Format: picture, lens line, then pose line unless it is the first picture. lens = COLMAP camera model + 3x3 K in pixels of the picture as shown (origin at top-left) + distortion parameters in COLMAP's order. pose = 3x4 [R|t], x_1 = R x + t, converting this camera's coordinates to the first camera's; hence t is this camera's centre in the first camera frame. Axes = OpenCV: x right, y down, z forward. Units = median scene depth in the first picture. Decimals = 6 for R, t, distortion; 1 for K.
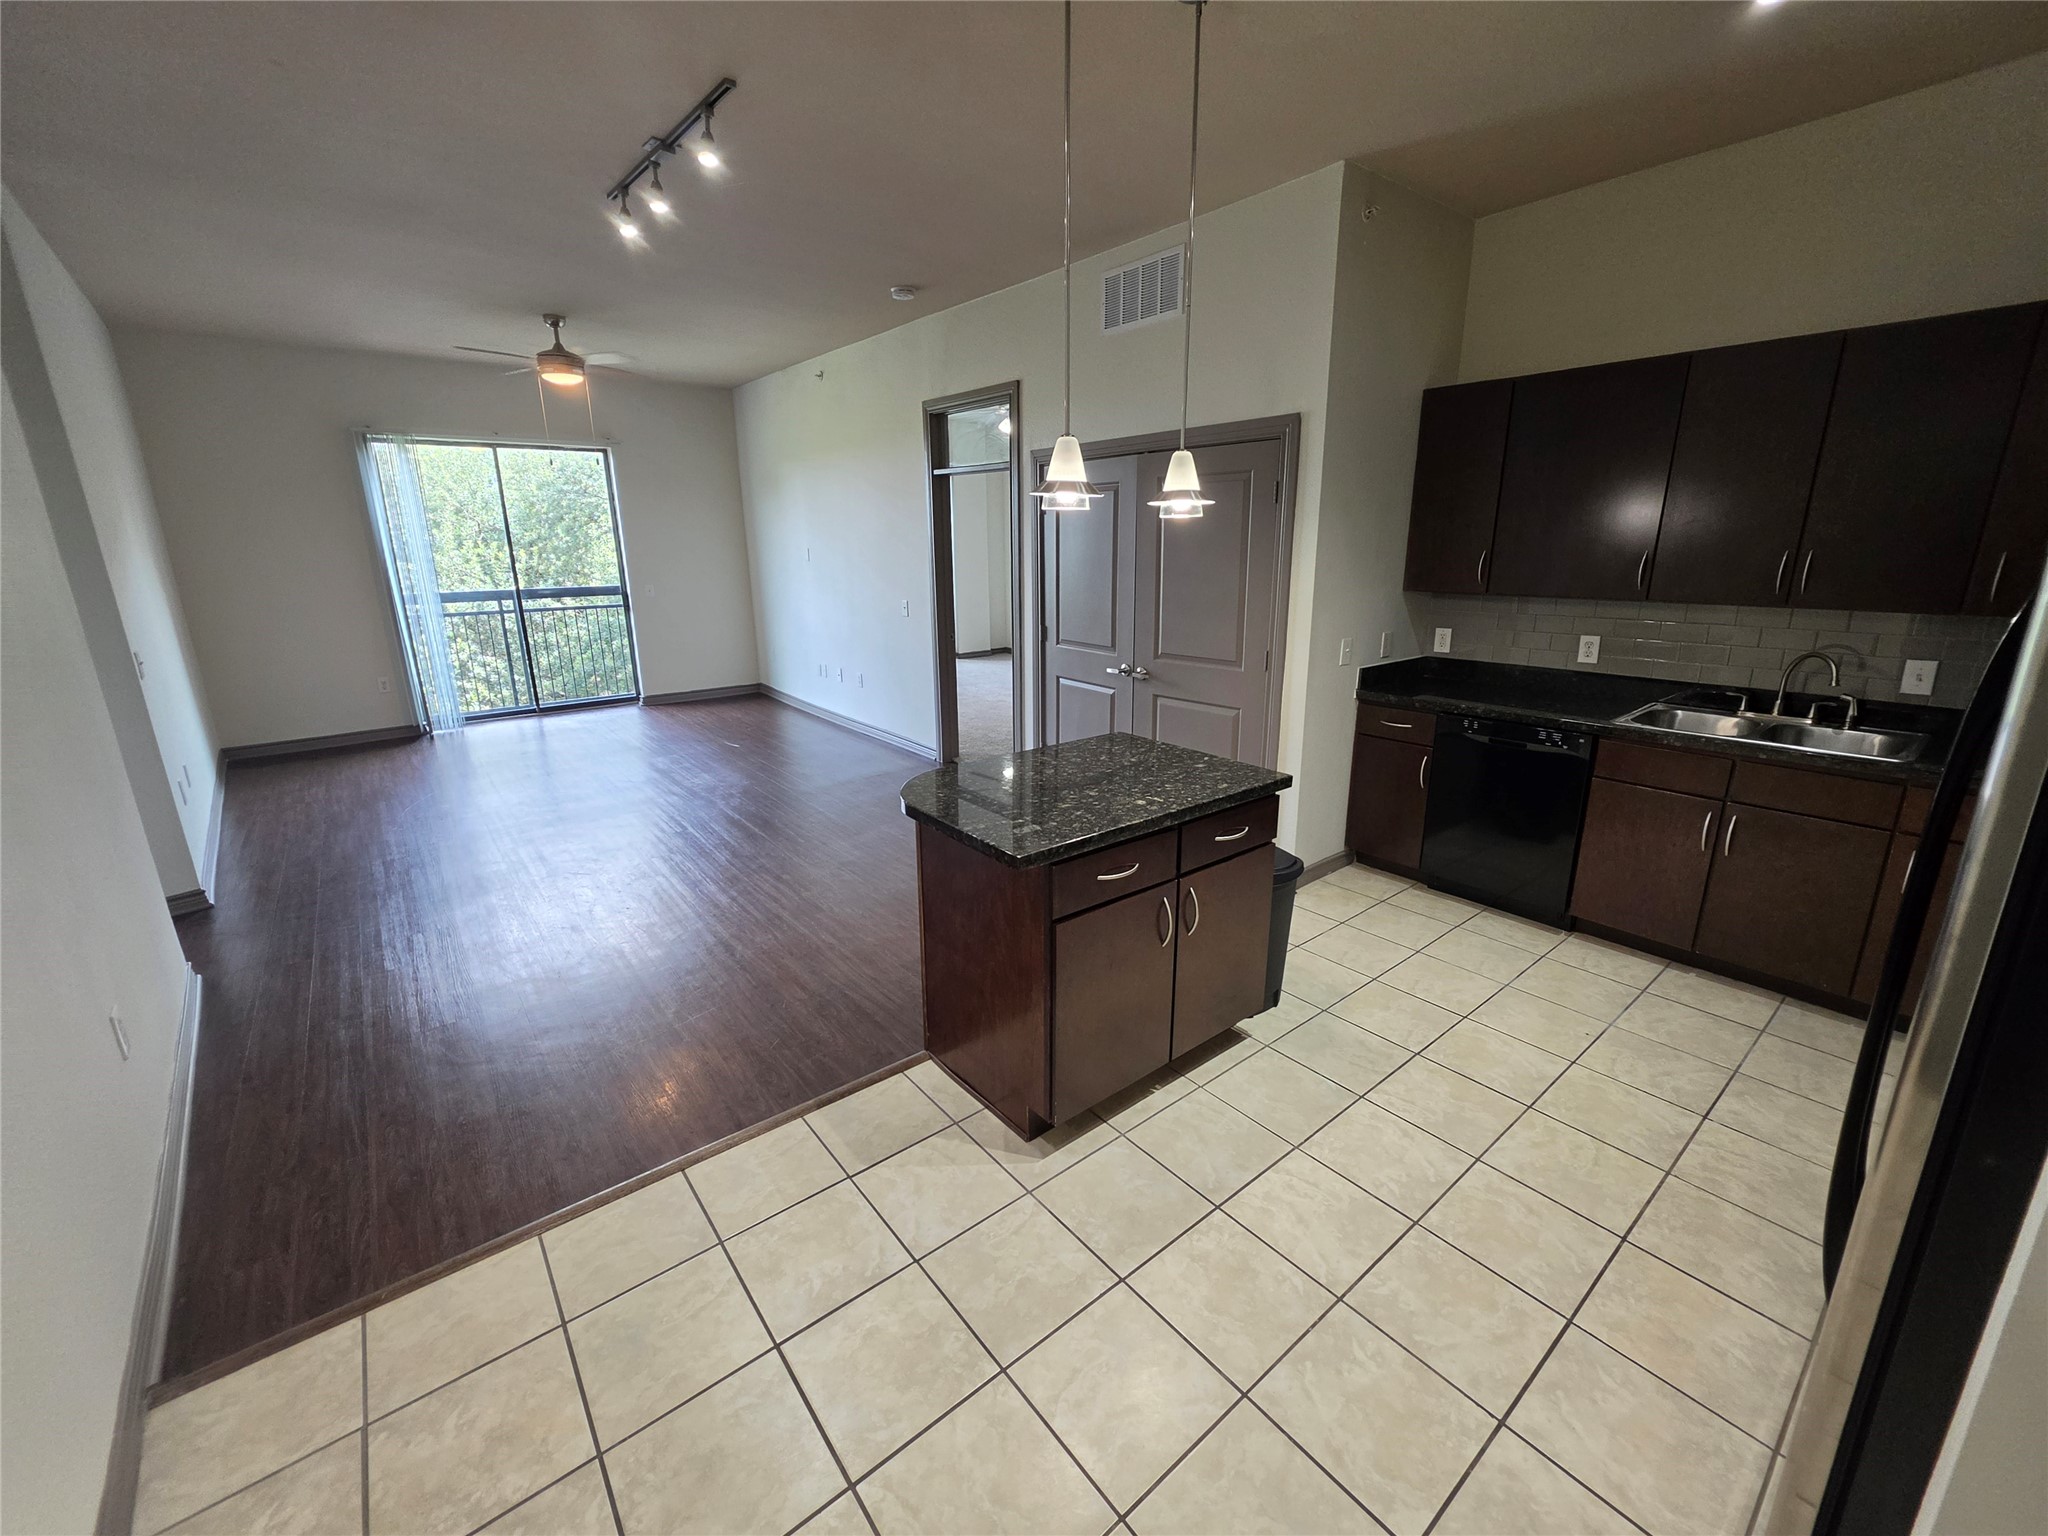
lens RADIAL K [[822.5, 0, 1025.1], [0, 822.5, 761.6], [0, 0, 1]] dist [-0.002673, 0.000317]
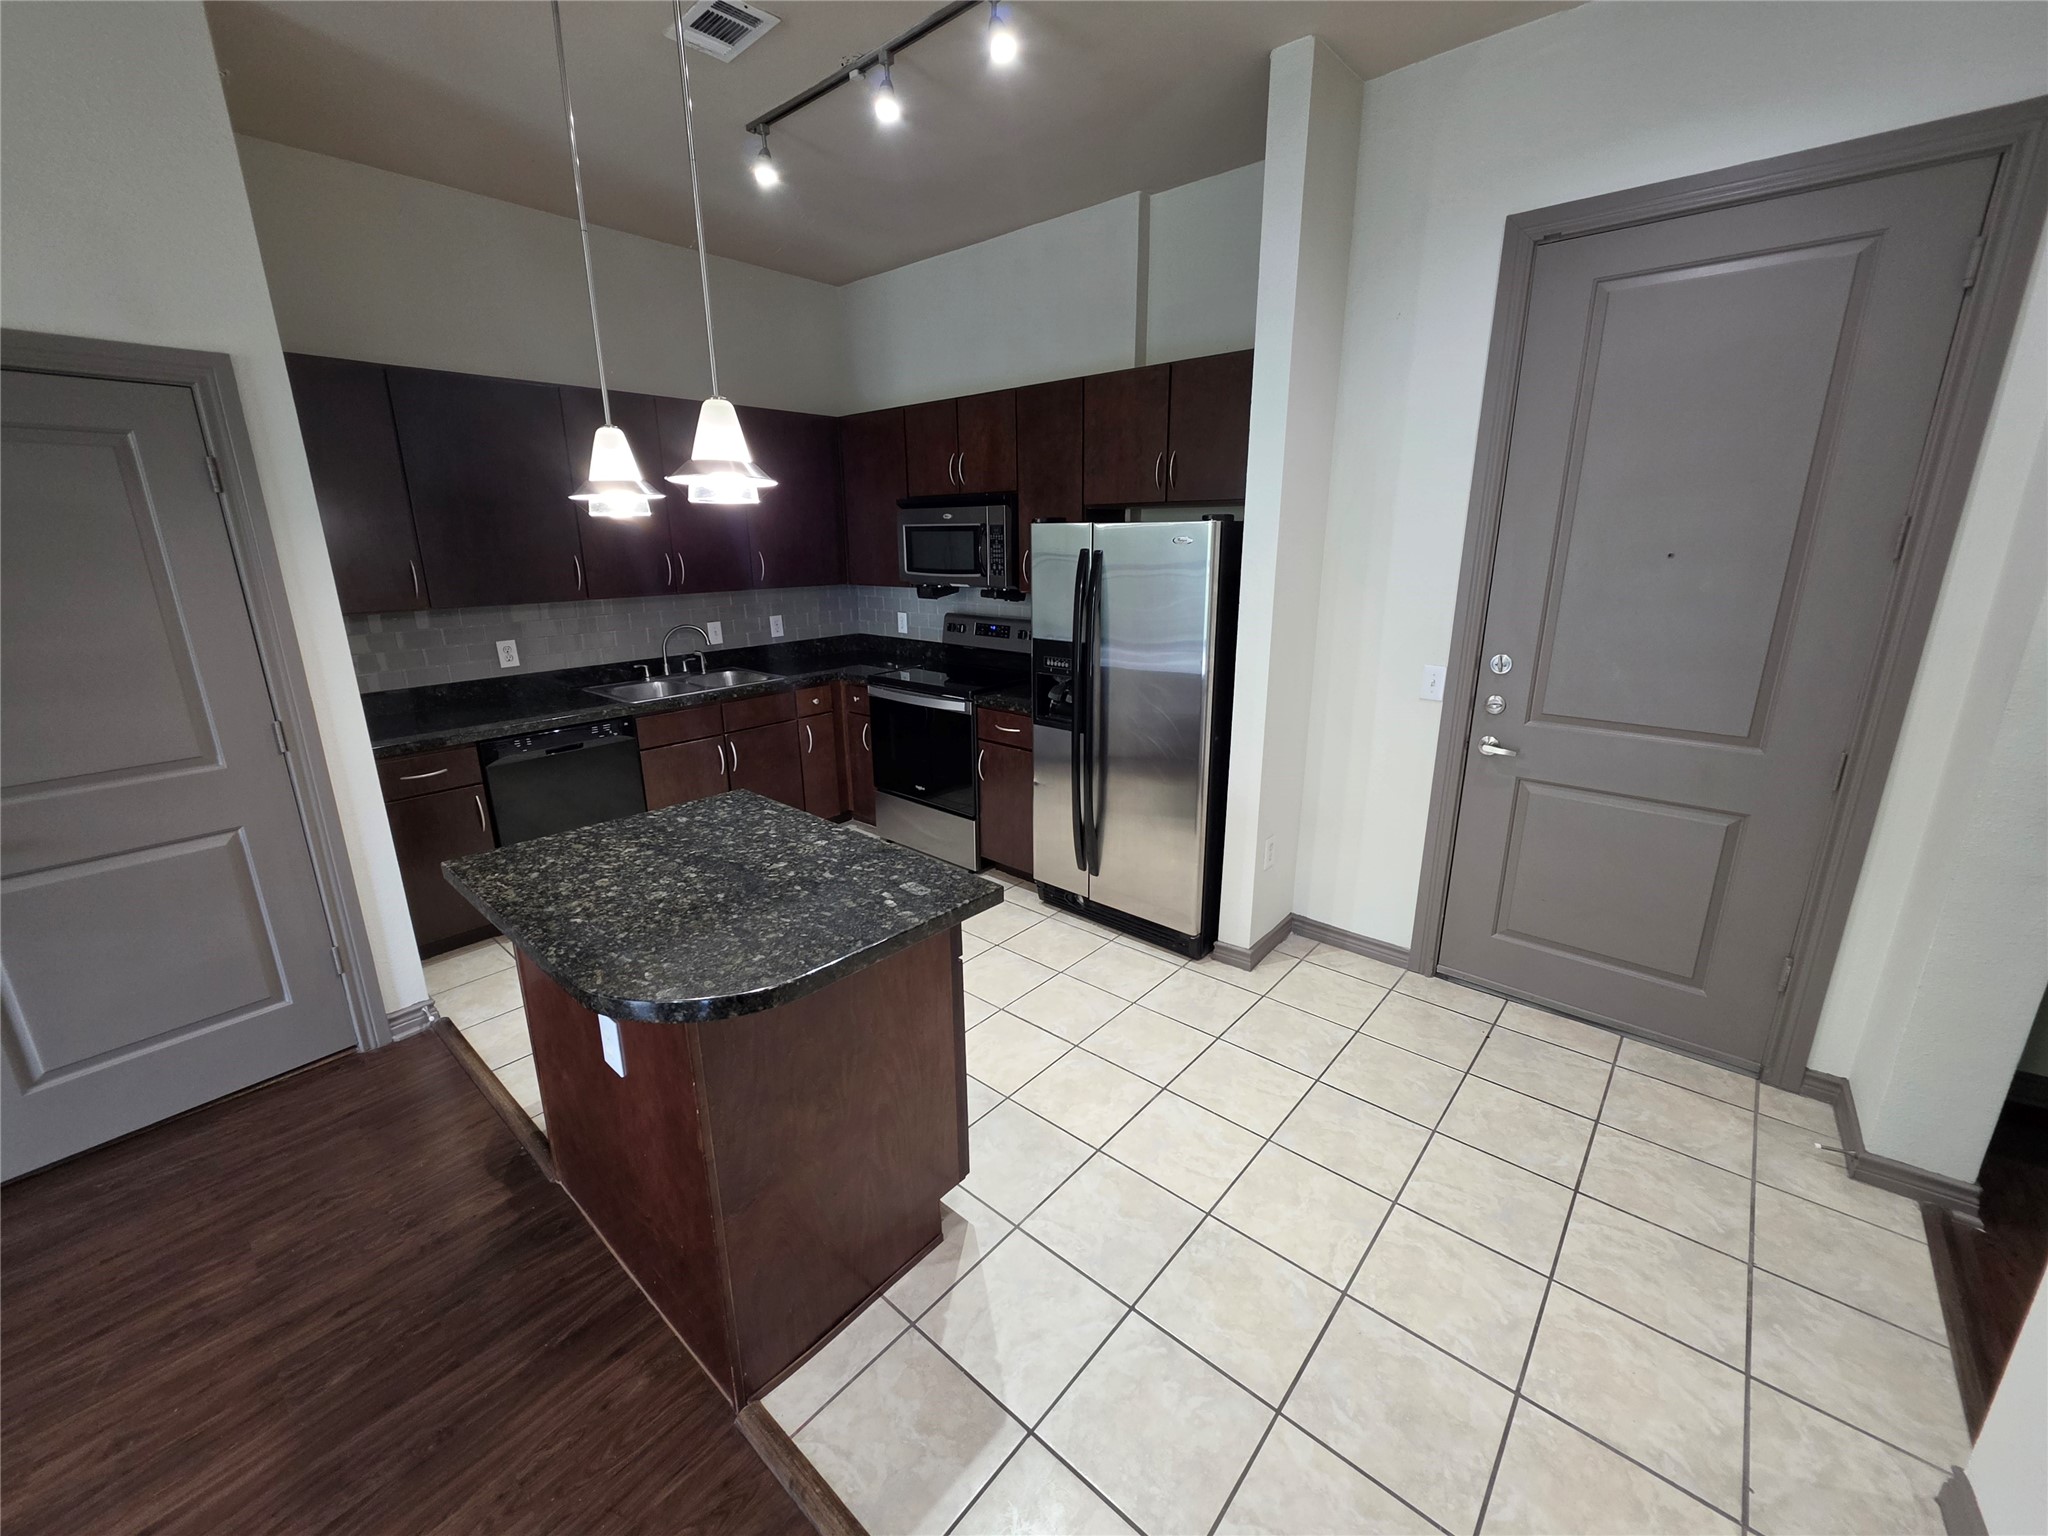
lens RADIAL K [[822.5, 0, 1020.7], [0, 822.5, 760.2], [0, 0, 1]] dist [-0.002673, 0.000317]
pose [[-0.181349, -0.248618, 0.951473, -0.670467], [0.266003, 0.919049, 0.290846, -0.216815], [-0.946760, 0.305840, -0.100536, 0.810688]]
